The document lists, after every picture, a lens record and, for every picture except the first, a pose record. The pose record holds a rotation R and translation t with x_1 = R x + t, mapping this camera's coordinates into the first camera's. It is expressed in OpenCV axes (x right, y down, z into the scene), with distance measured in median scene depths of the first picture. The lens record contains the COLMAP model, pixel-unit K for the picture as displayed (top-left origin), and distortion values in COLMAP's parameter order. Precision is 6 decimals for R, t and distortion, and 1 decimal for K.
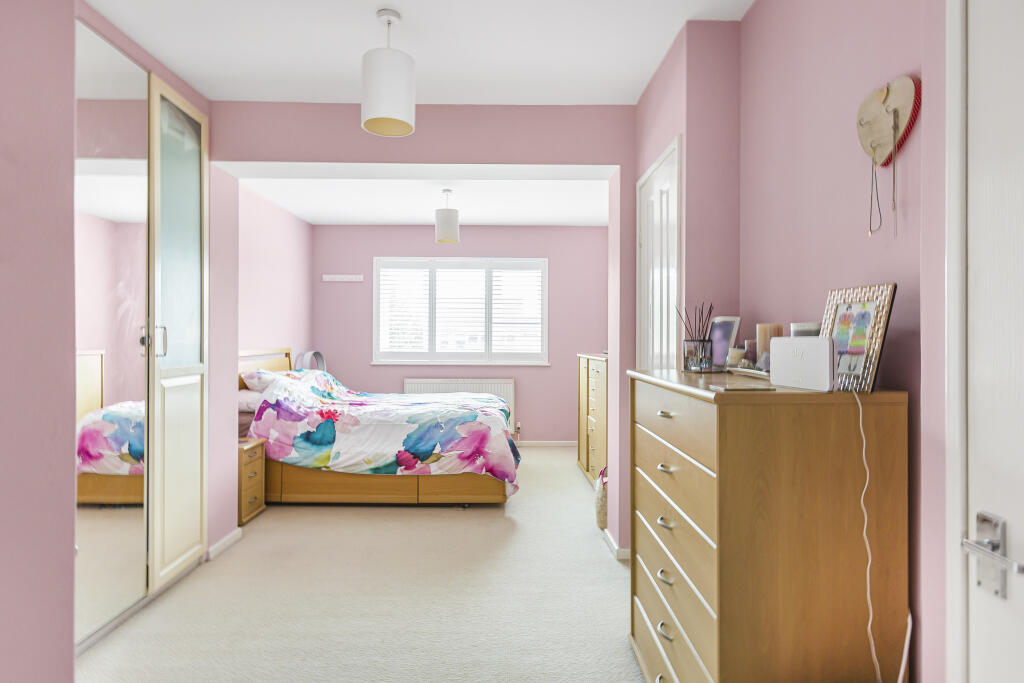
lens RADIAL K [[574.7, 0, 516.5], [0, 574.7, 347.8], [0, 0, 1]] dist [0.017948, 0.000194]
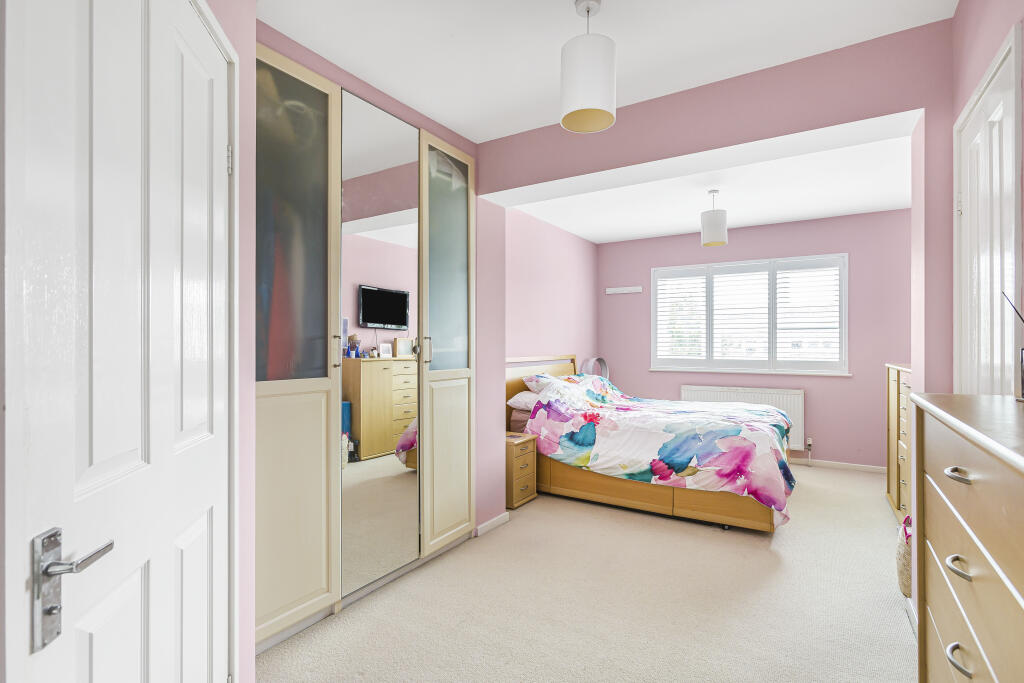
lens RADIAL K [[508.6, 0, 512.6], [0, 508.6, 351.2], [0, 0, 1]] dist [-0.001256, 0.001032]
pose [[0.842520, -0.000460, -0.538665, 0.063742], [-0.002794, 0.999982, -0.005225, -0.002400], [0.538658, 0.005907, 0.842504, 0.129572]]
